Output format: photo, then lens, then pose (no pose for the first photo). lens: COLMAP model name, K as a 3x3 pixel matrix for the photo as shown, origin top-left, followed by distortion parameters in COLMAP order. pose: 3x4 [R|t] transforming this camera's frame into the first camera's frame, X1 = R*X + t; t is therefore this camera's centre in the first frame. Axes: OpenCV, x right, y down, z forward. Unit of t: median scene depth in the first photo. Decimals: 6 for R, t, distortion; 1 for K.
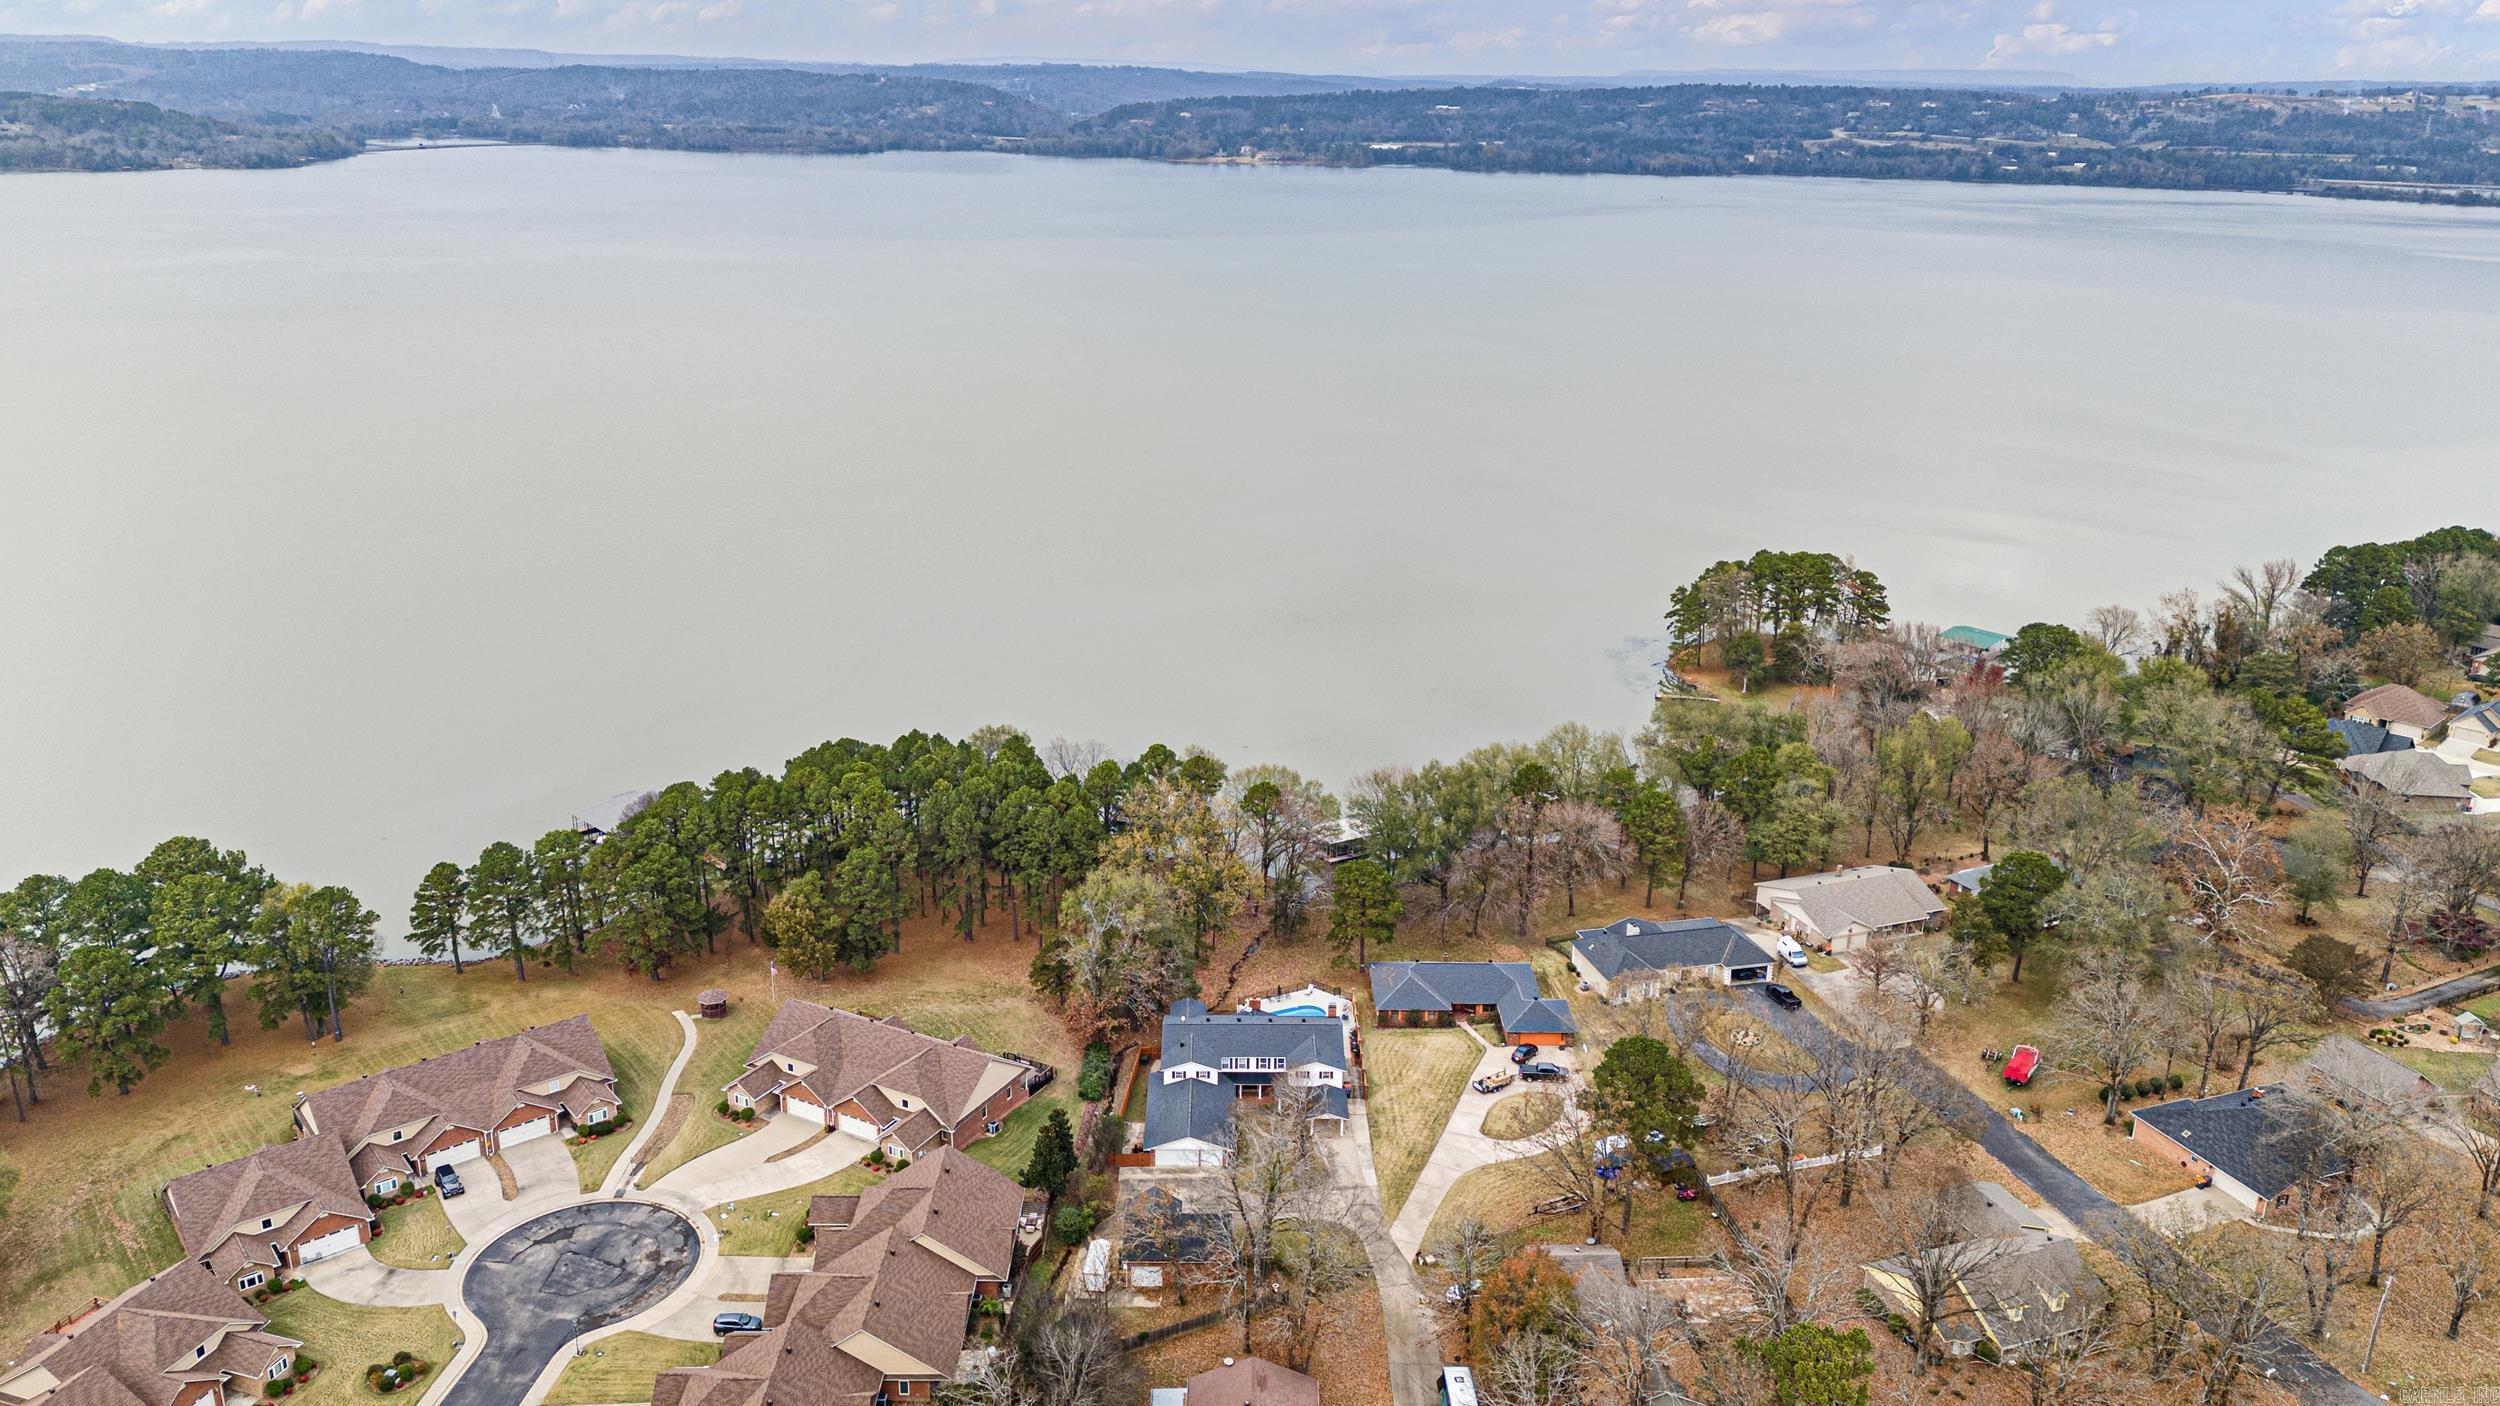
lens RADIAL K [[1796.4, 0, 1250.0], [0, 1796.4, 703.0], [0, 0, 1]] dist [0.086219, -0.093491]
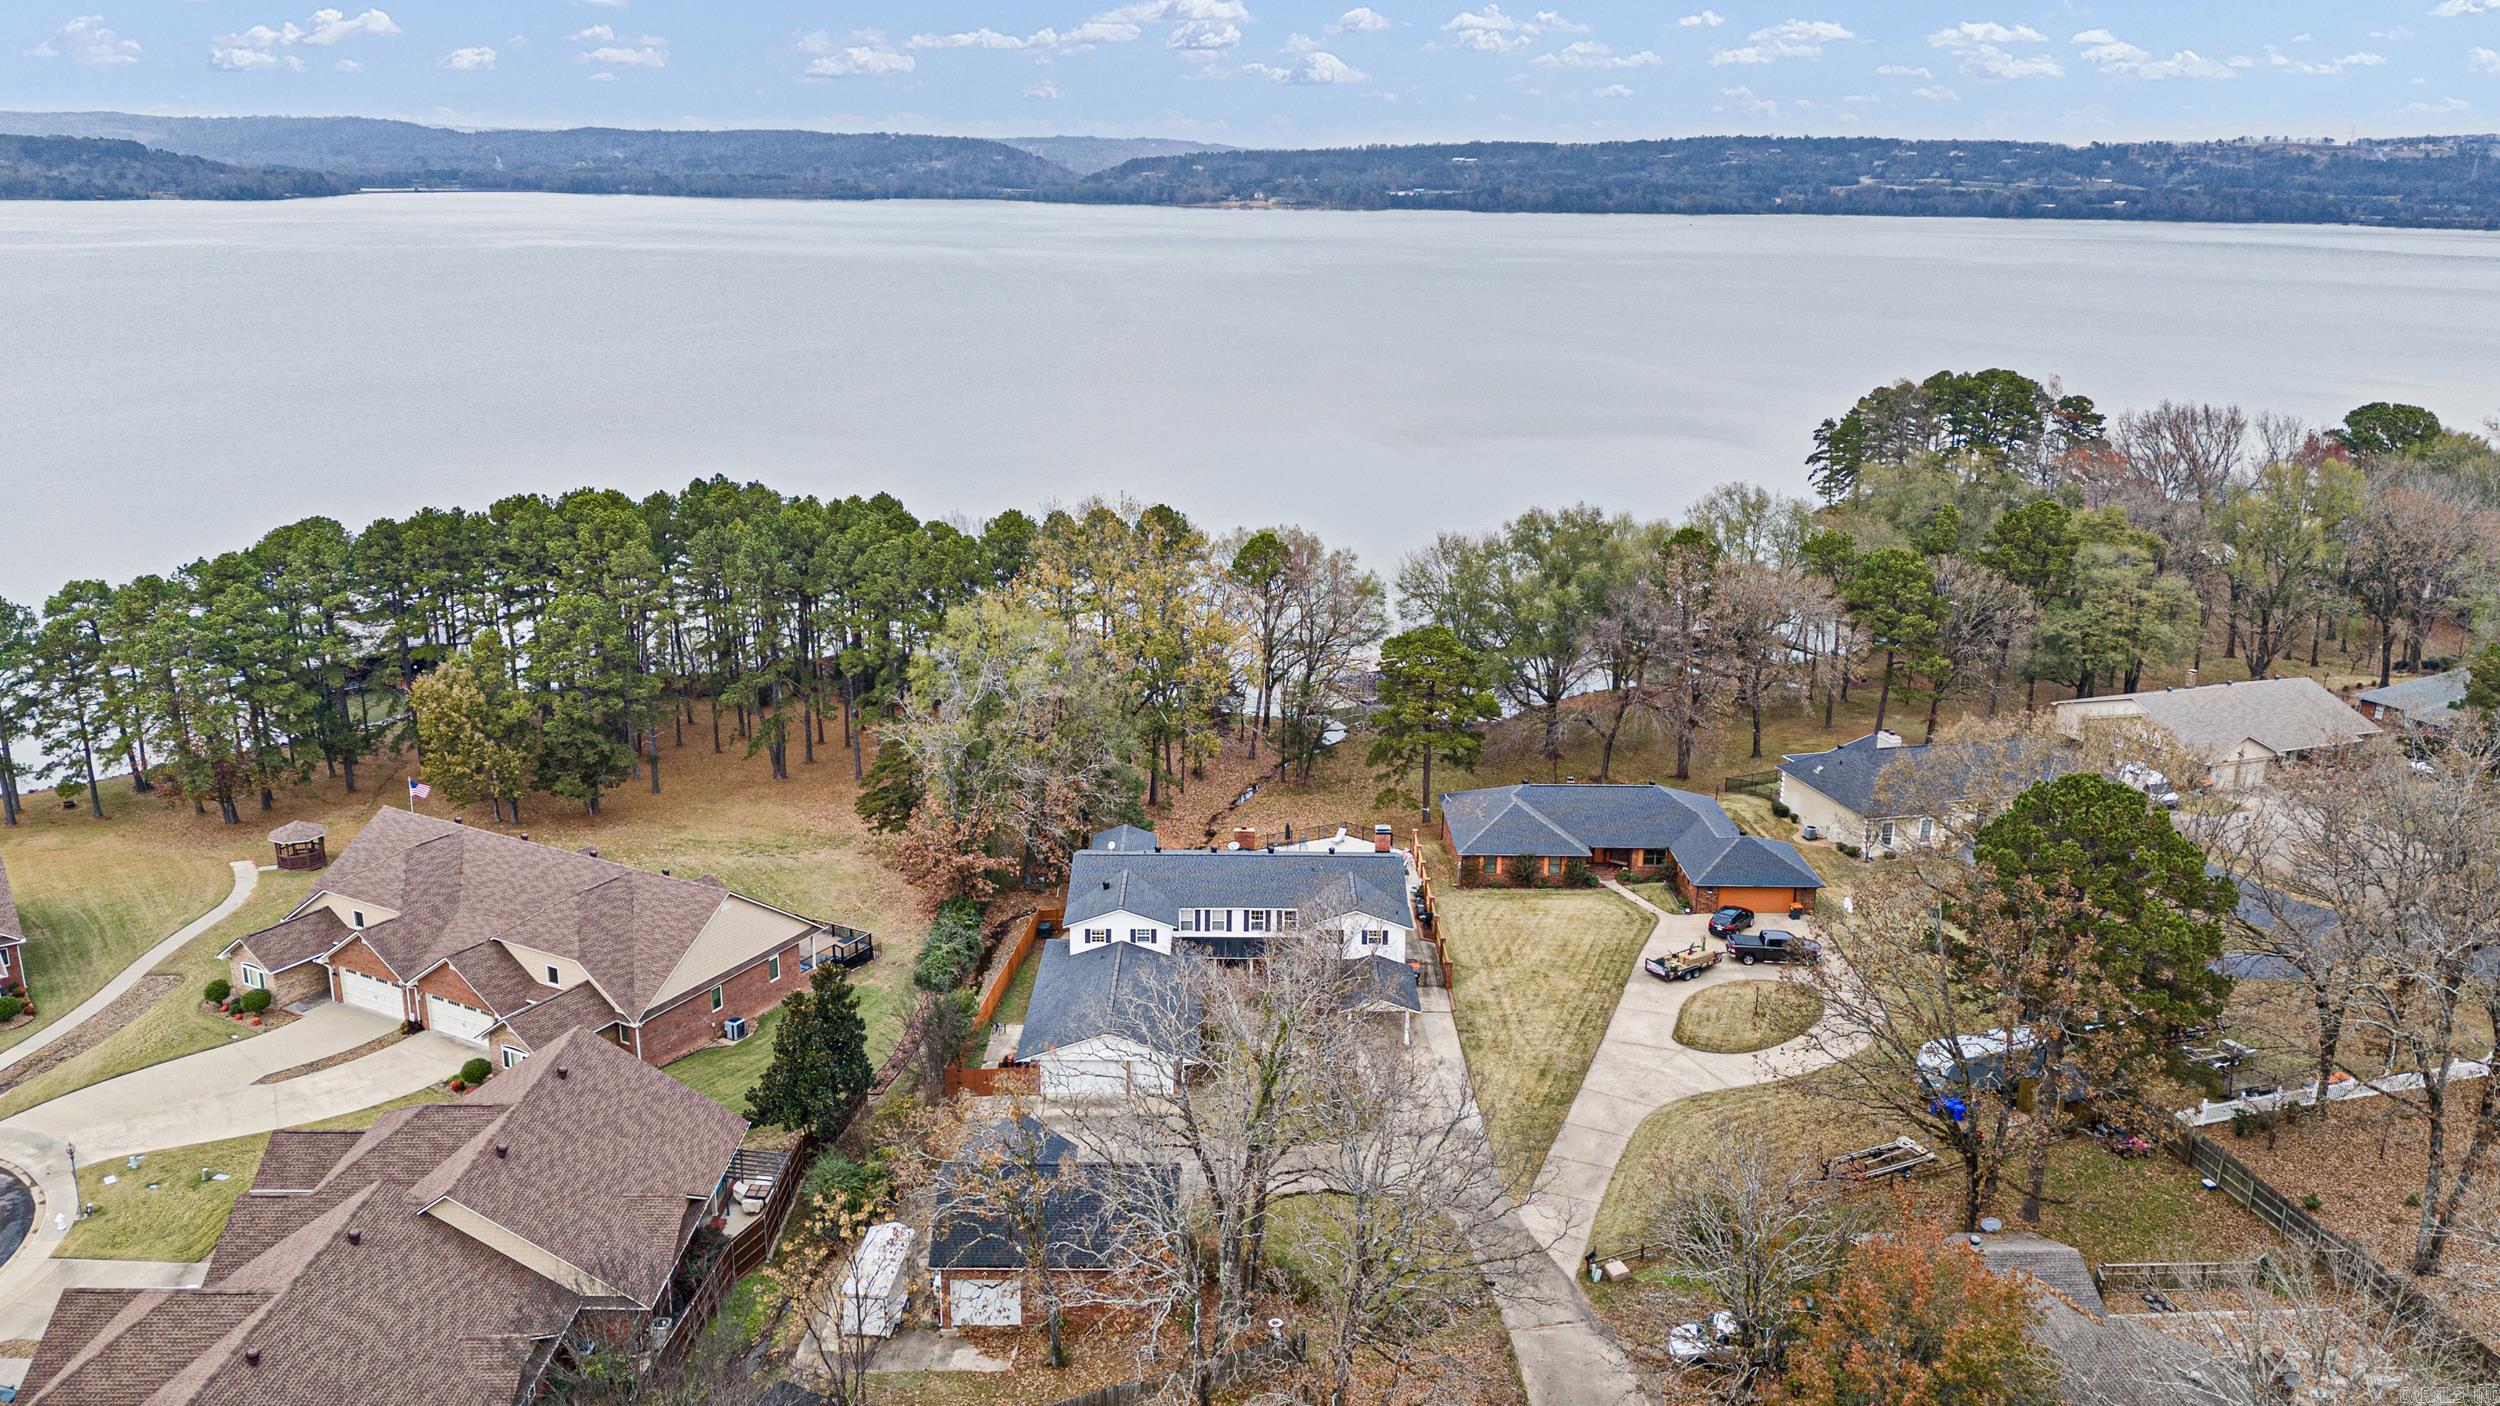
lens RADIAL K [[1796.4, 0, 1250.0], [0, 1796.4, 703.0], [0, 0, 1]] dist [0.086219, -0.093491]
pose [[0.999968, 0.000341, -0.008024, 0.008615], [-0.000701, 0.998991, -0.044916, 0.145348], [0.008000, 0.044920, 0.998959, 0.421207]]
